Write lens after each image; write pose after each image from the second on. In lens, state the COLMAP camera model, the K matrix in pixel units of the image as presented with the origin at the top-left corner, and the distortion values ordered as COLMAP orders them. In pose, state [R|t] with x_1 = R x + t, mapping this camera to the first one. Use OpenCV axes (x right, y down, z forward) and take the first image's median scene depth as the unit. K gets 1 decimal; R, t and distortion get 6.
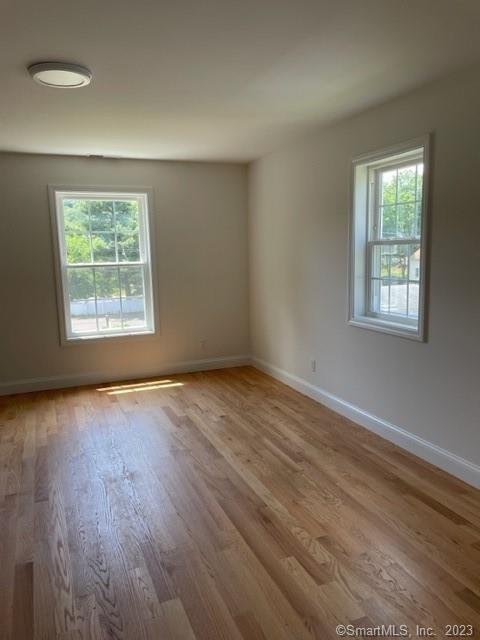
lens RADIAL K [[488.7, 0, 233.8], [0, 488.7, 321.1], [0, 0, 1]] dist [0.029029, -0.006370]
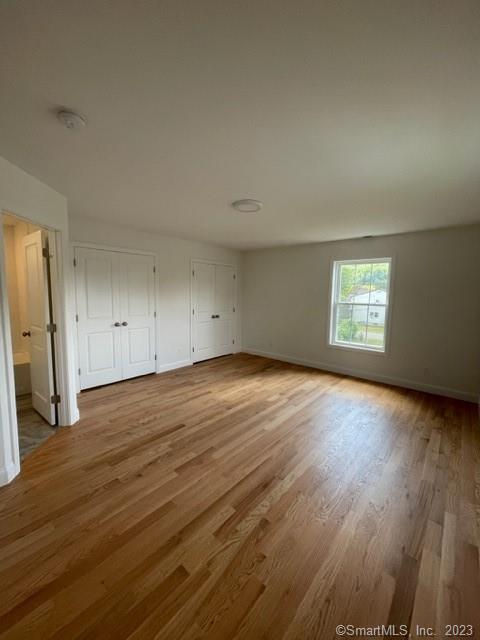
lens RADIAL K [[258.5, 0, 240.0], [0, 258.5, 320.0], [0, 0, 1]] dist [-0.000176, -0.000038]
pose [[0.462475, 0.127740, -0.877382, 0.417067], [-0.165035, 0.984676, 0.056370, -0.062162], [0.871137, 0.118729, 0.476469, 0.348492]]
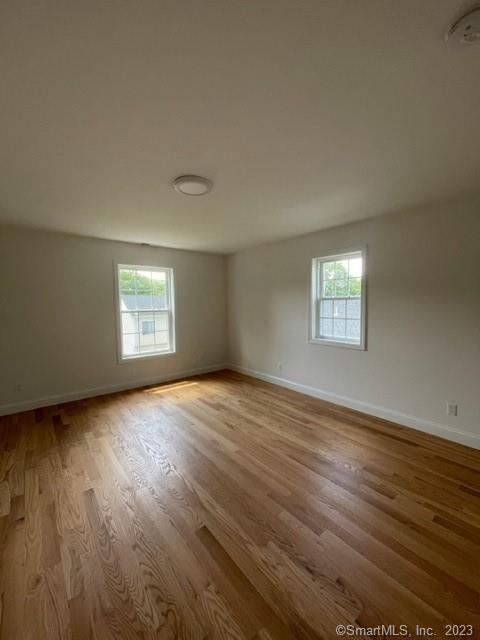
lens RADIAL K [[258.5, 0, 240.0], [0, 258.5, 320.0], [0, 0, 1]] dist [-0.000176, -0.000038]
pose [[0.953430, -0.005376, 0.301565, -0.307541], [0.032519, 0.995845, -0.085057, -0.004716], [-0.299855, 0.090902, 0.949644, 0.149459]]
